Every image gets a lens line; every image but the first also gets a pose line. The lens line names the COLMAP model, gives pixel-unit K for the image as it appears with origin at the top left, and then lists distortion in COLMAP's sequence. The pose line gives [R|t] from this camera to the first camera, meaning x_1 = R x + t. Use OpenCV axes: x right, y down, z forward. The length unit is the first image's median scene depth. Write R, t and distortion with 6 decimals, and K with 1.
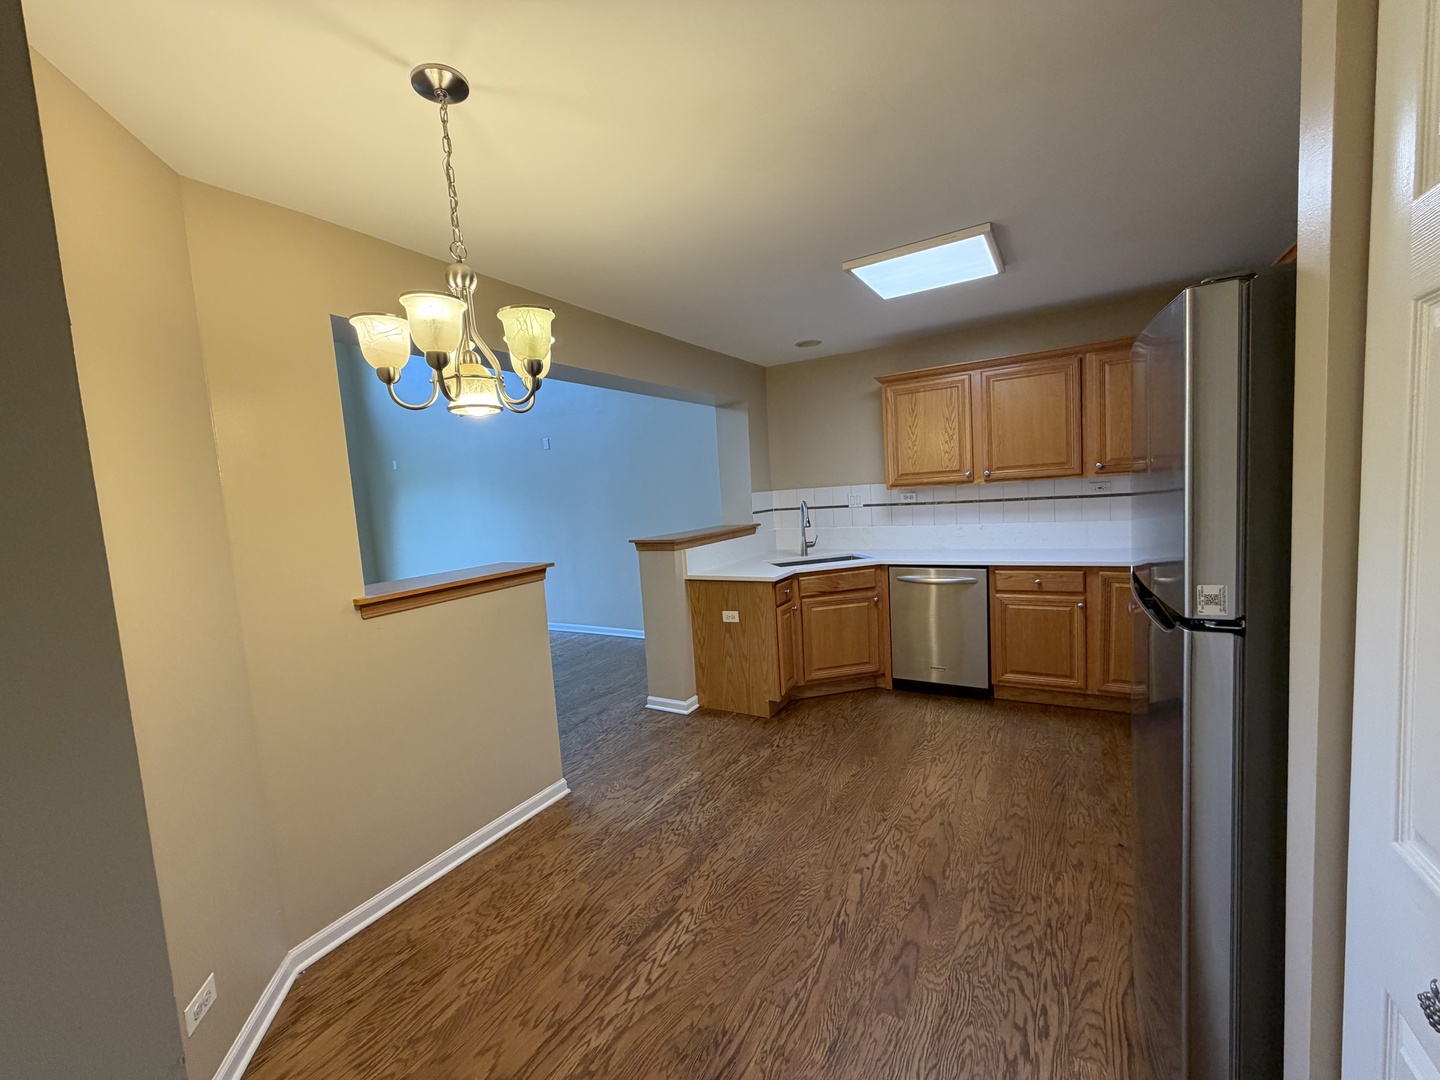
lens RADIAL K [[578.0, 0, 717.2], [0, 578.0, 539.9], [0, 0, 1]] dist [0.002830, 0.000796]
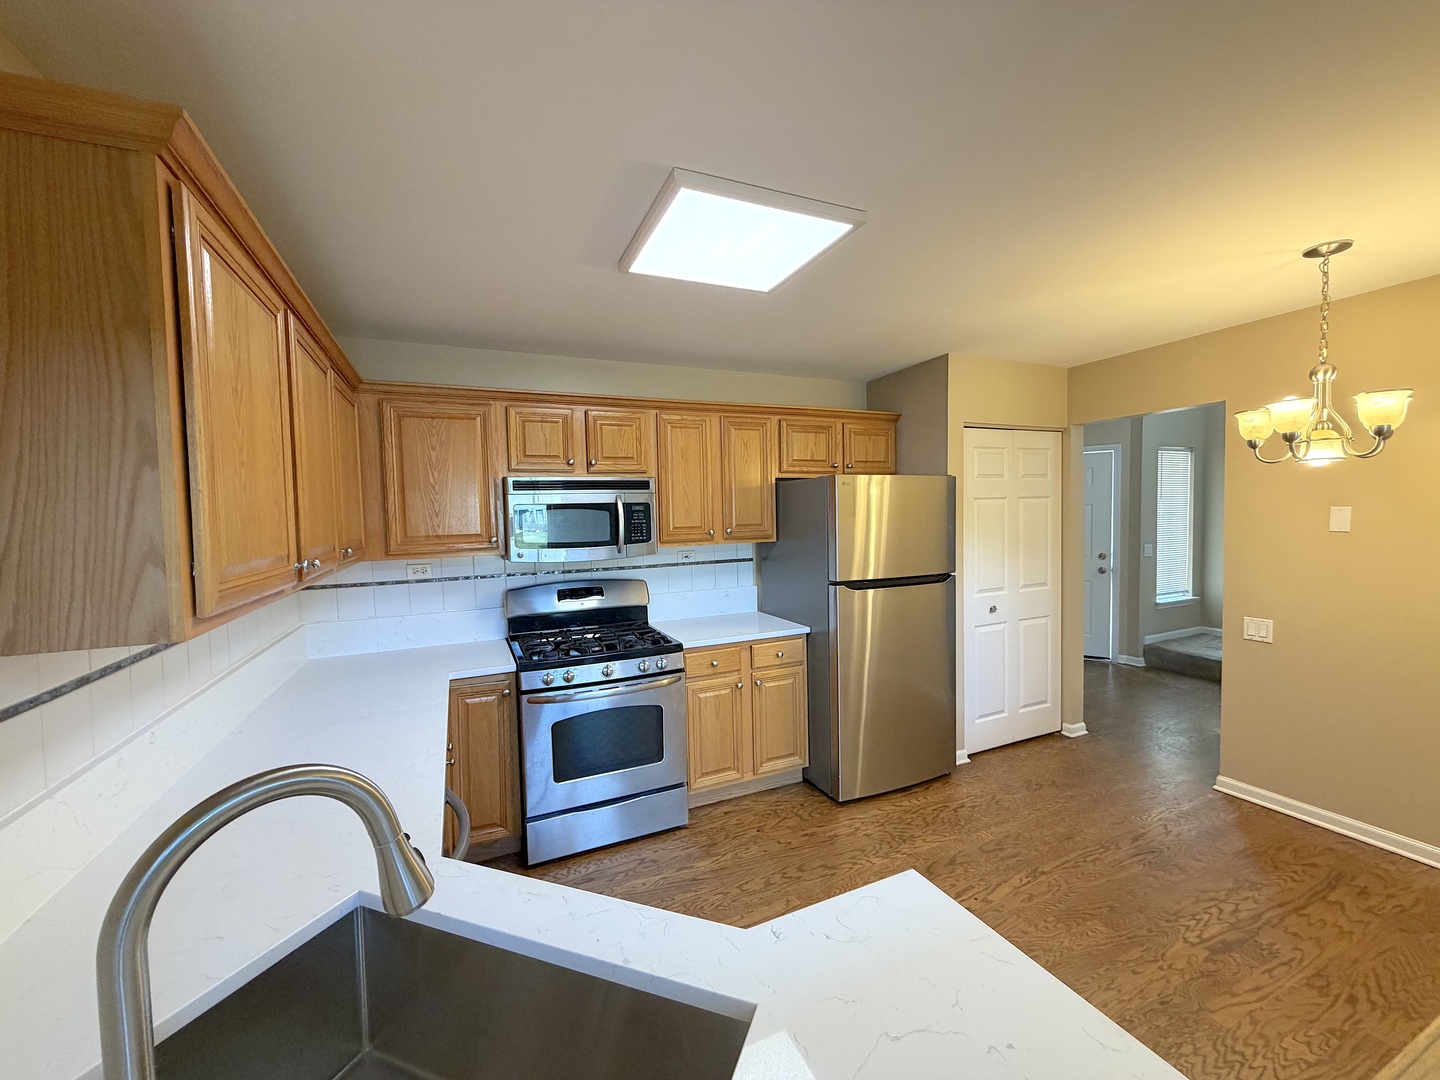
lens RADIAL K [[578.0, 0, 717.2], [0, 578.0, 539.9], [0, 0, 1]] dist [0.002830, 0.000796]
pose [[-0.814935, 0.059807, 0.576458, -0.002015], [0.128807, 0.988475, 0.079540, -0.189837], [-0.565057, 0.139072, -0.813246, 1.722540]]
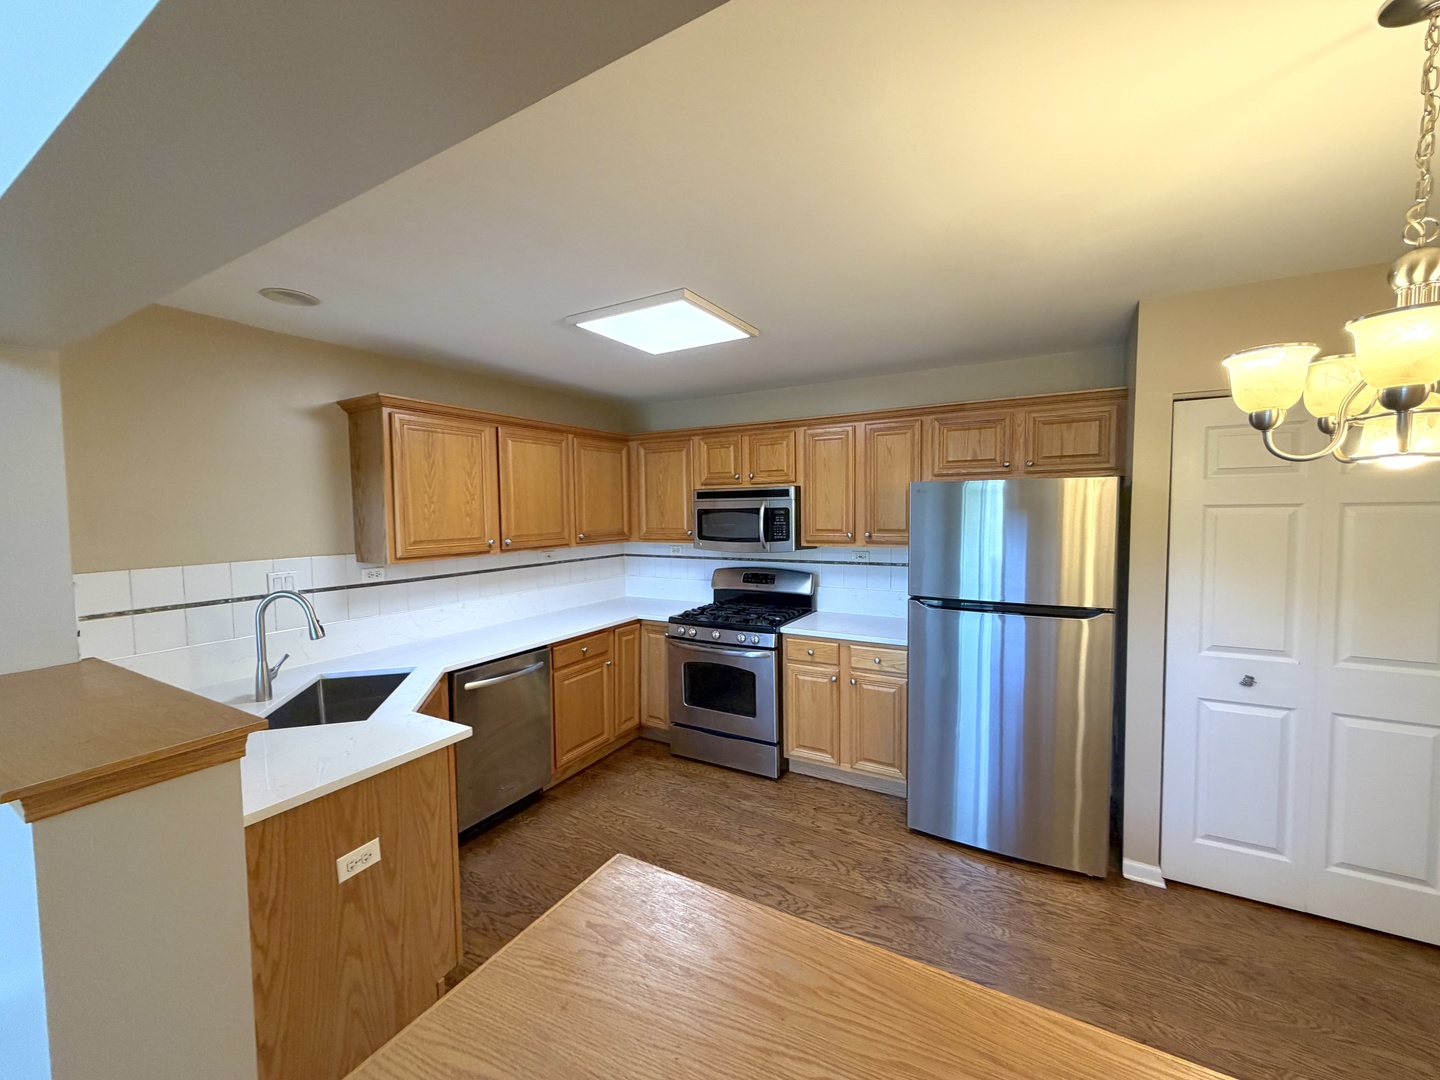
lens RADIAL K [[578.0, 0, 717.2], [0, 578.0, 539.9], [0, 0, 1]] dist [0.002830, 0.000796]
pose [[-0.011954, 0.011704, 0.999860, -0.613888], [0.100060, 0.994927, -0.010450, -0.113308], [-0.994910, 0.099921, -0.013064, 1.023094]]
